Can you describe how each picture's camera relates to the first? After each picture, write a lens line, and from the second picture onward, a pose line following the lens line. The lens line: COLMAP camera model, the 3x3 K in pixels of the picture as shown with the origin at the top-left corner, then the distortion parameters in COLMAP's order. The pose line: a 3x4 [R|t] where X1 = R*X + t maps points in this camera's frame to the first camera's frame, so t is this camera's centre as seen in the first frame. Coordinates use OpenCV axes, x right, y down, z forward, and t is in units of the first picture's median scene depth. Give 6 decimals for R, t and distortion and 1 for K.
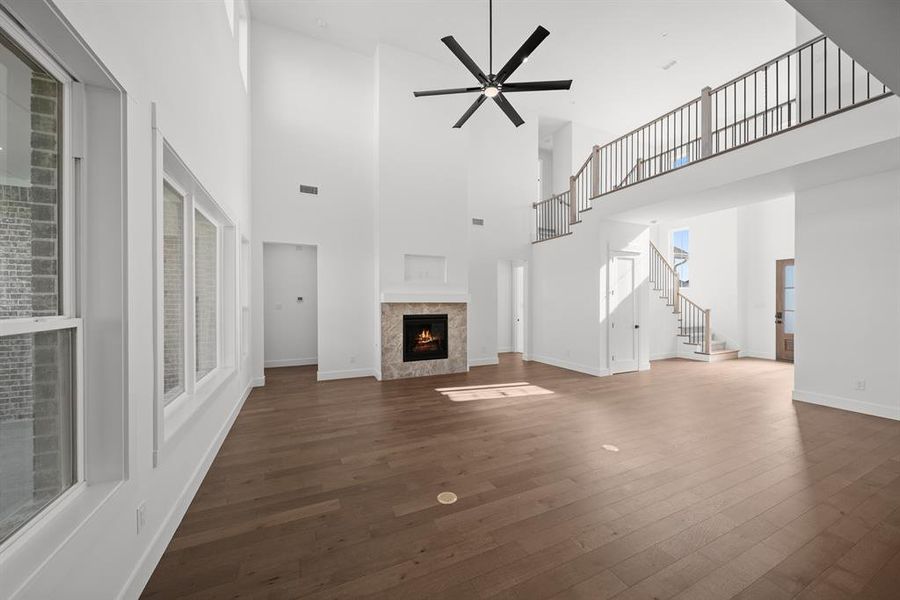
lens RADIAL K [[322.3, 0, 448.8], [0, 322.3, 302.5], [0, 0, 1]] dist [0.001334, -0.000015]
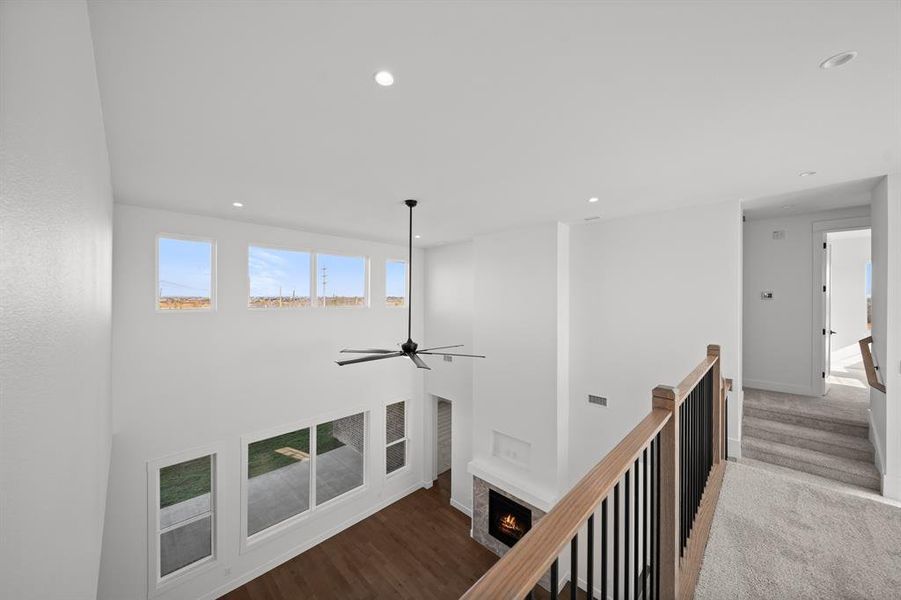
lens RADIAL K [[322.7, 0, 449.3], [0, 322.7, 302.5], [0, 0, 1]] dist [0.001334, -0.000015]
pose [[0.342673, 0.012476, -0.939372, 0.753926], [-0.002727, 0.999921, 0.012286, -0.550879], [0.939451, -0.001649, 0.342680, 0.504676]]
